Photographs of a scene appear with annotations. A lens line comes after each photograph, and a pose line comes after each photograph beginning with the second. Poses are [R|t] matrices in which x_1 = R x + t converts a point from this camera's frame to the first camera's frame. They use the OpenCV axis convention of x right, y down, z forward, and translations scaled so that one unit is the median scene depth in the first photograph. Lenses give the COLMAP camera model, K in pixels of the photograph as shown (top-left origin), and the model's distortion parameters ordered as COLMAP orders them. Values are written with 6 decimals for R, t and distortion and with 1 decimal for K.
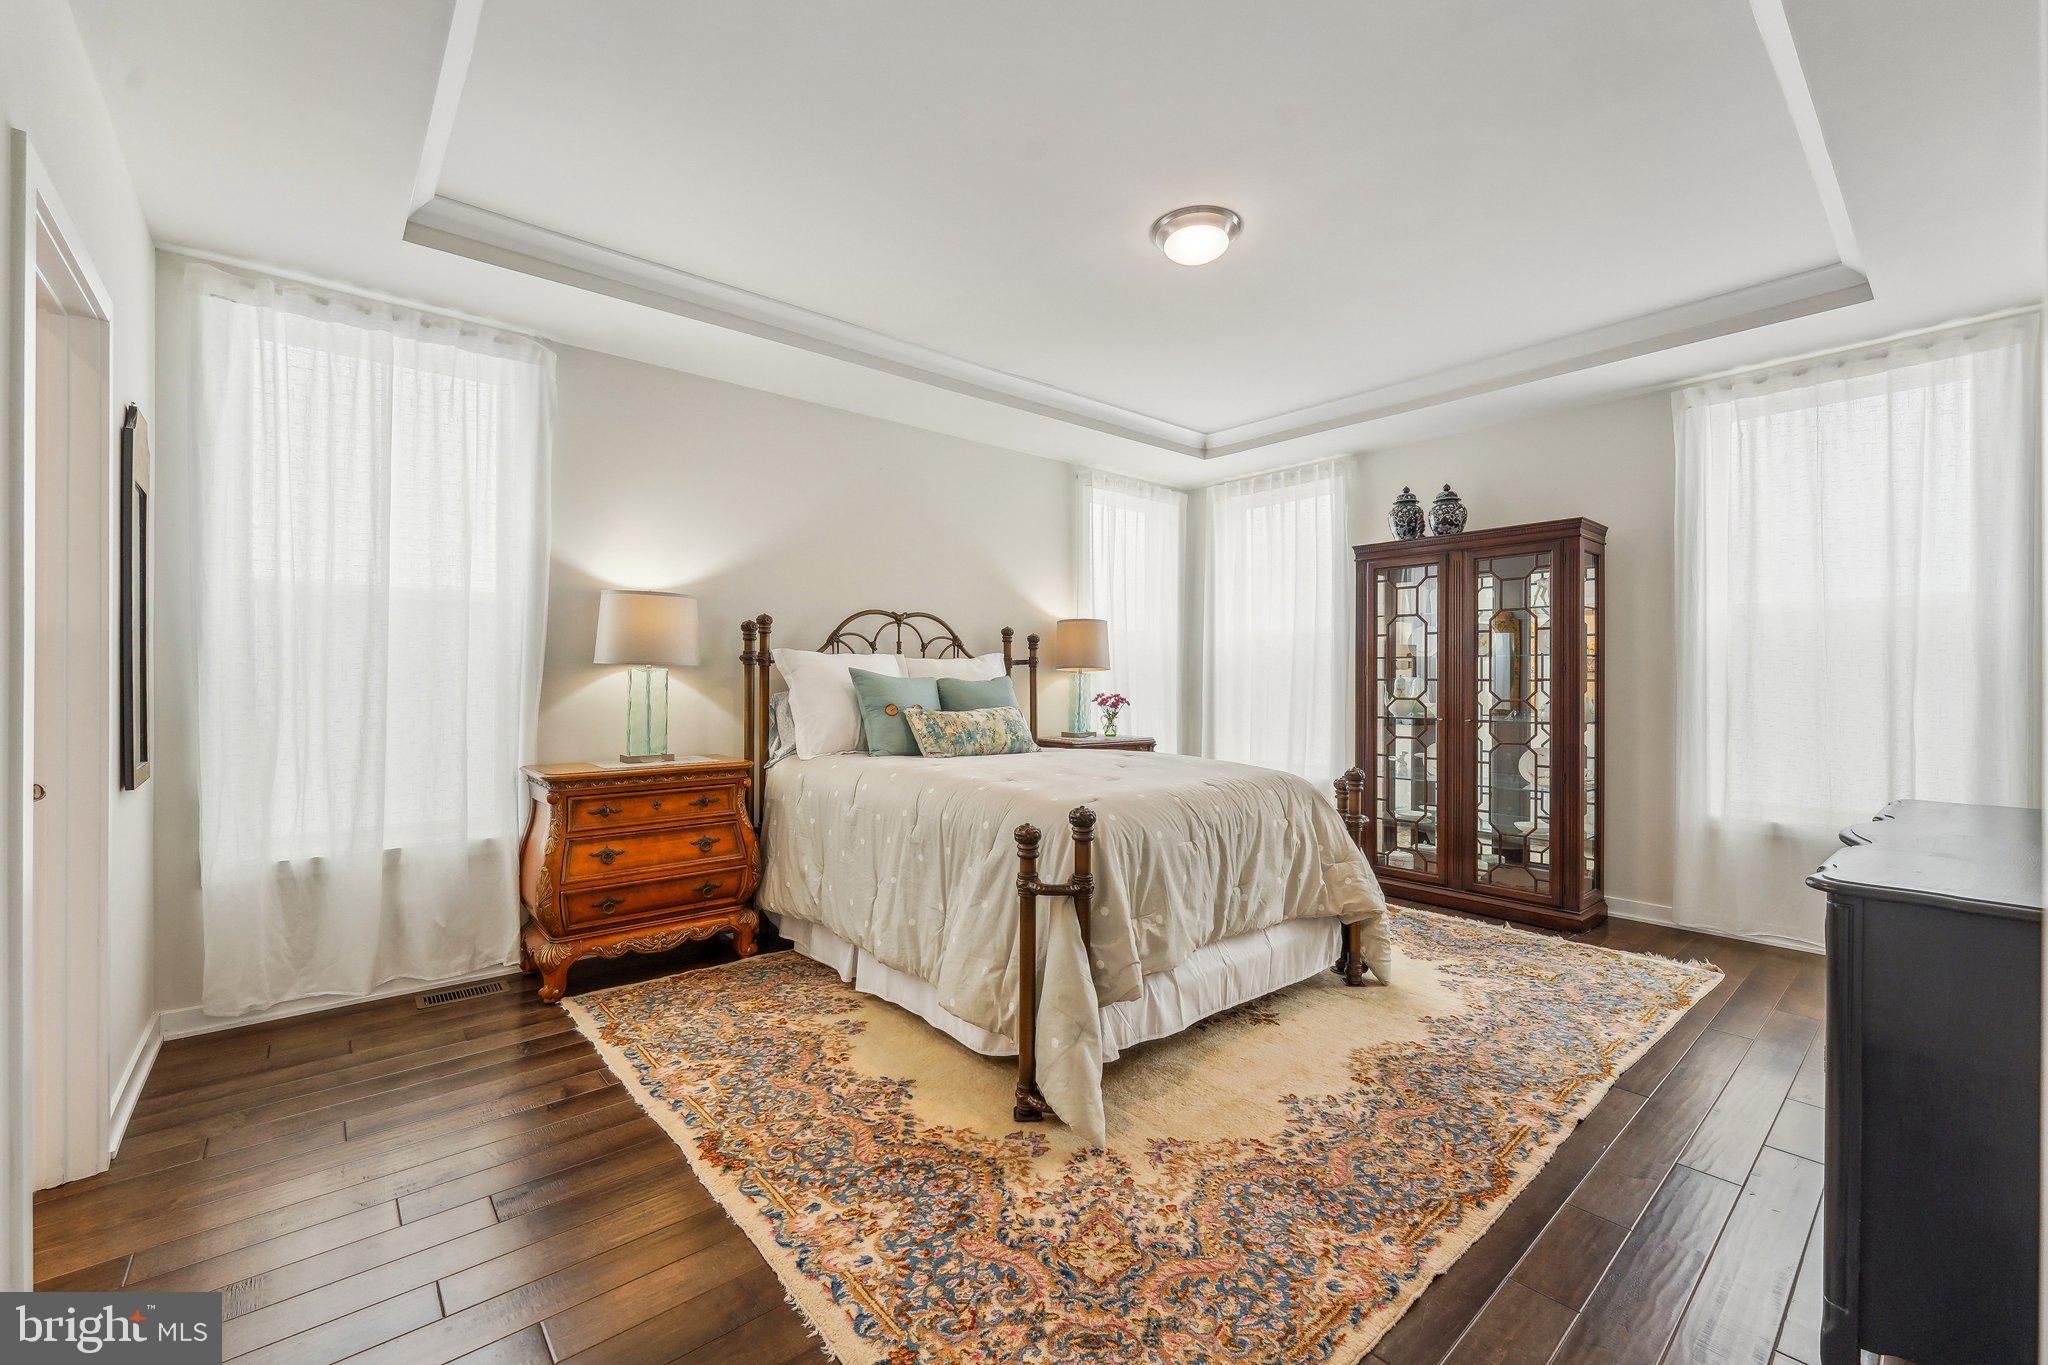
lens RADIAL K [[831.7, 0, 1016.9], [0, 831.7, 686.9], [0, 0, 1]] dist [-0.000670, -0.000598]
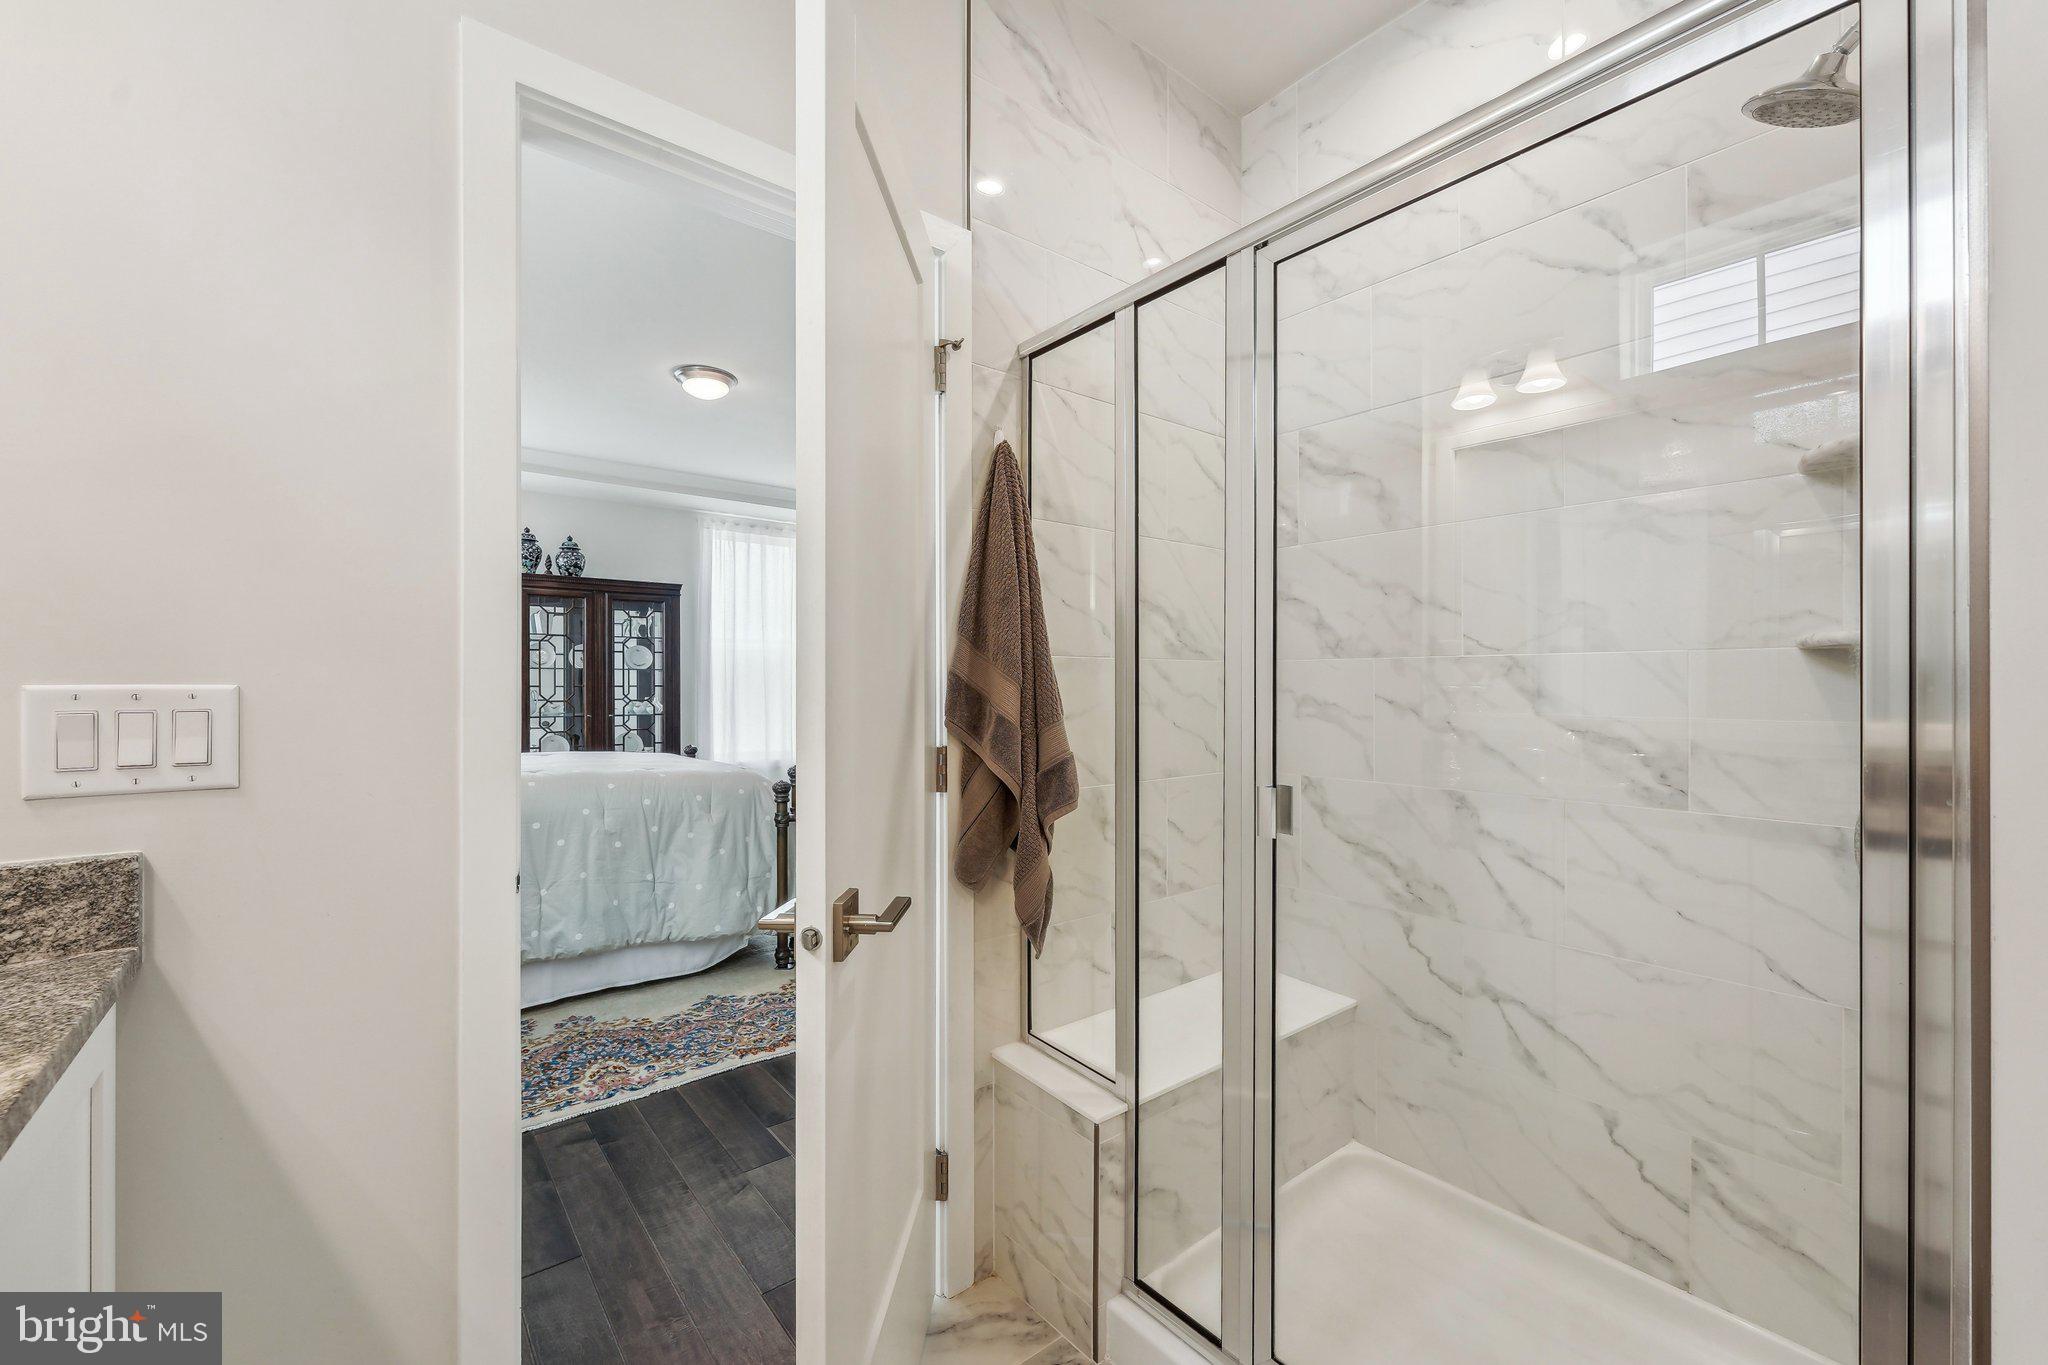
lens RADIAL K [[831.7, 0, 1029.5], [0, 831.7, 673.9], [0, 0, 1]] dist [-0.000670, -0.000598]
pose [[0.025777, 0.007808, 0.999637, -1.288141], [0.010920, 0.999908, -0.008092, -0.014860], [-0.999608, 0.011124, 0.025689, 0.414861]]
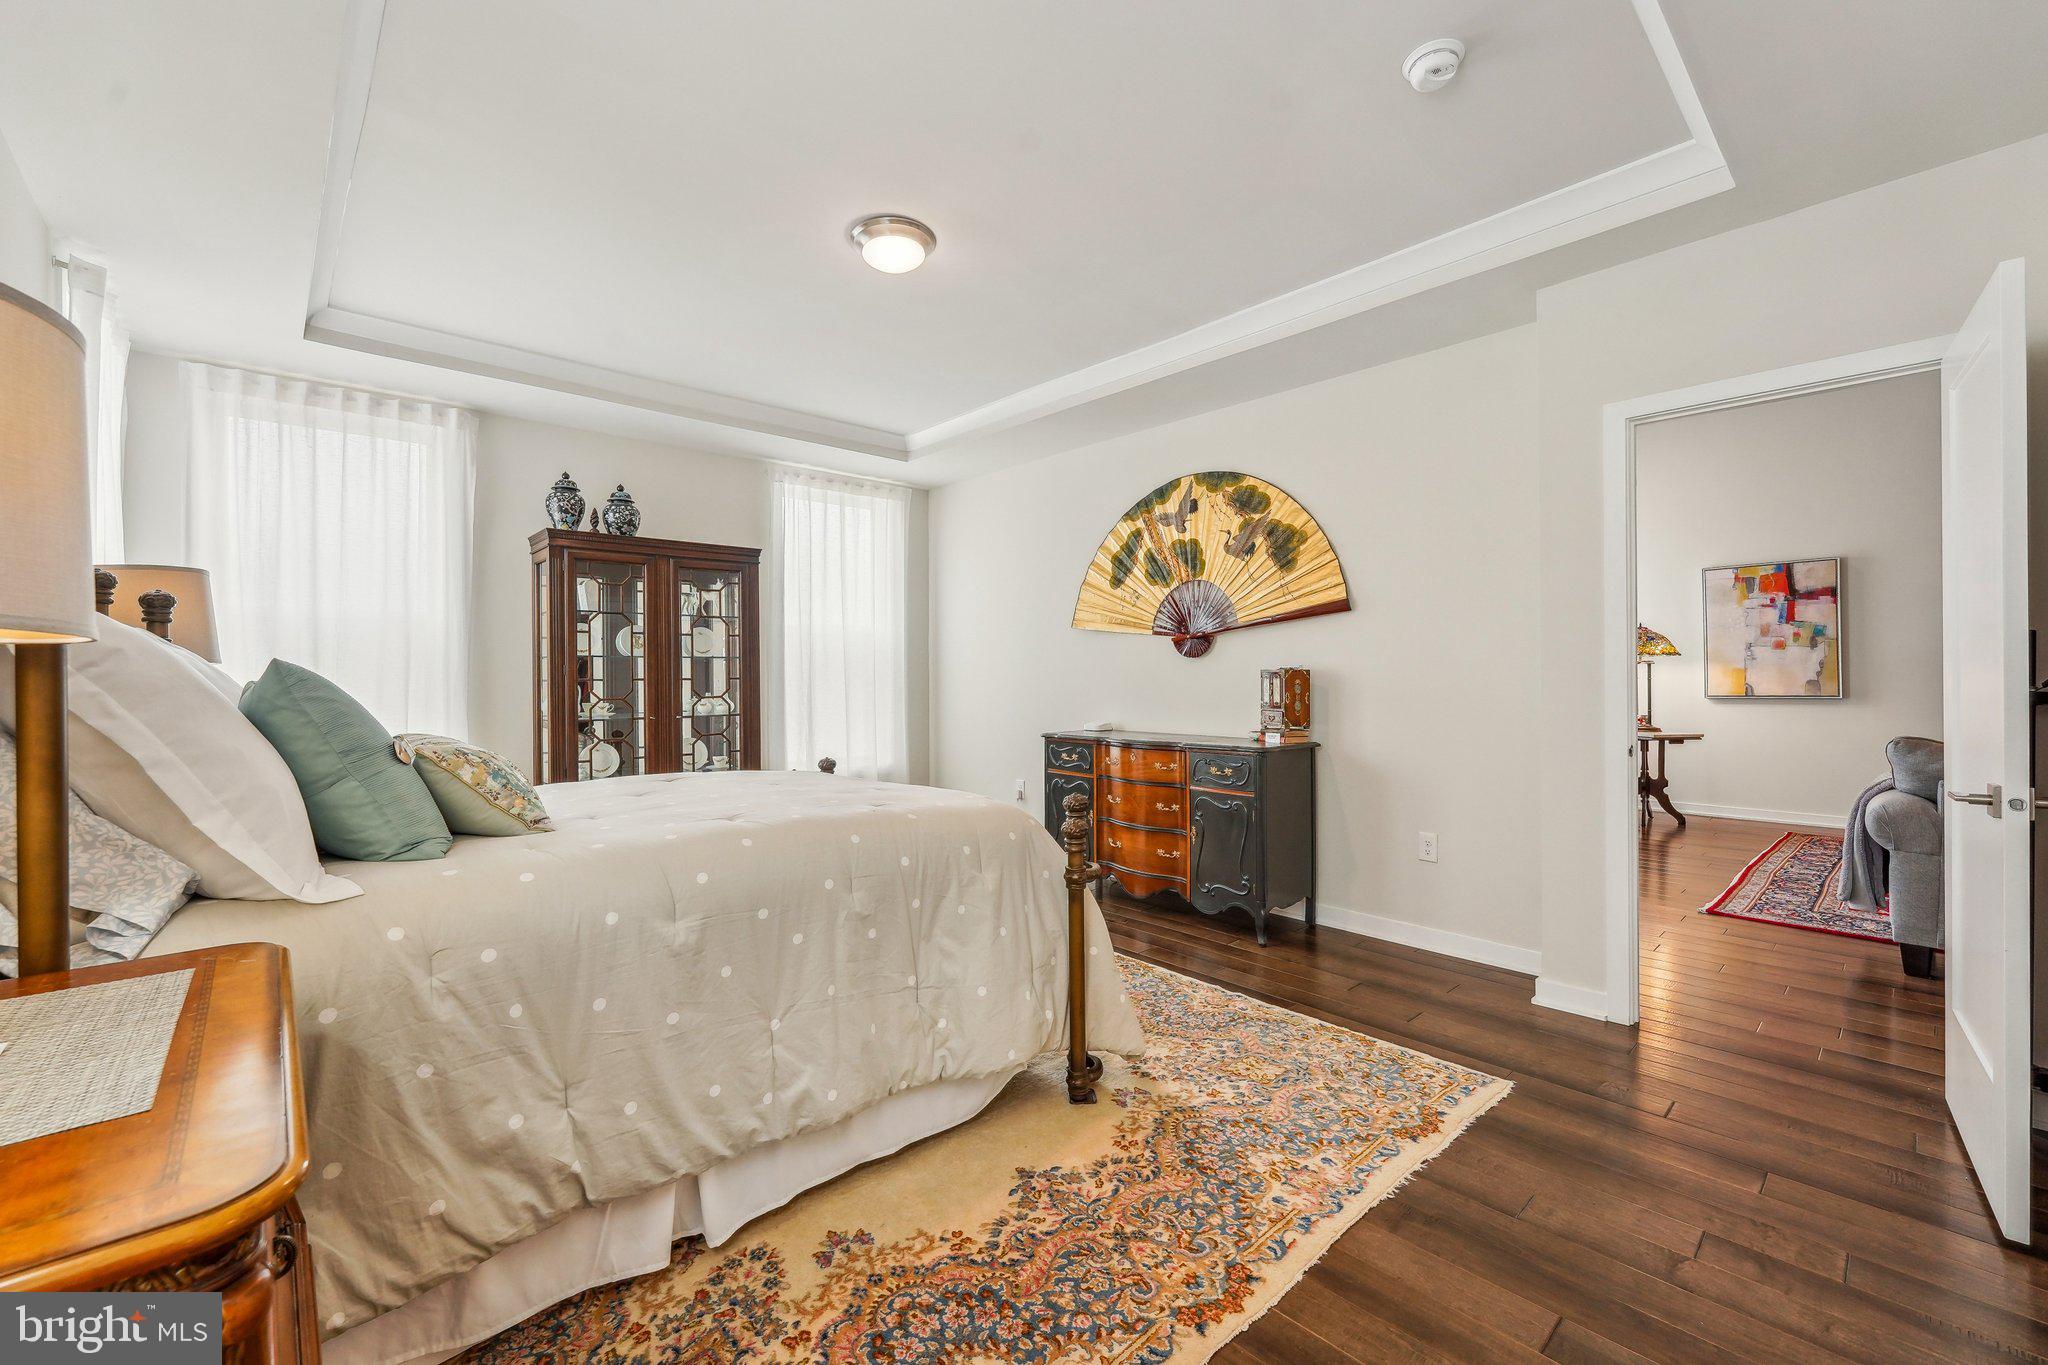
lens RADIAL K [[831.7, 0, 1031.7], [0, 831.7, 676.4], [0, 0, 1]] dist [-0.000670, -0.000598]
pose [[-0.042915, -0.003724, 0.999072, -0.856918], [0.011920, 0.999920, 0.004239, -0.016161], [-0.999008, 0.012091, -0.042867, 0.921073]]
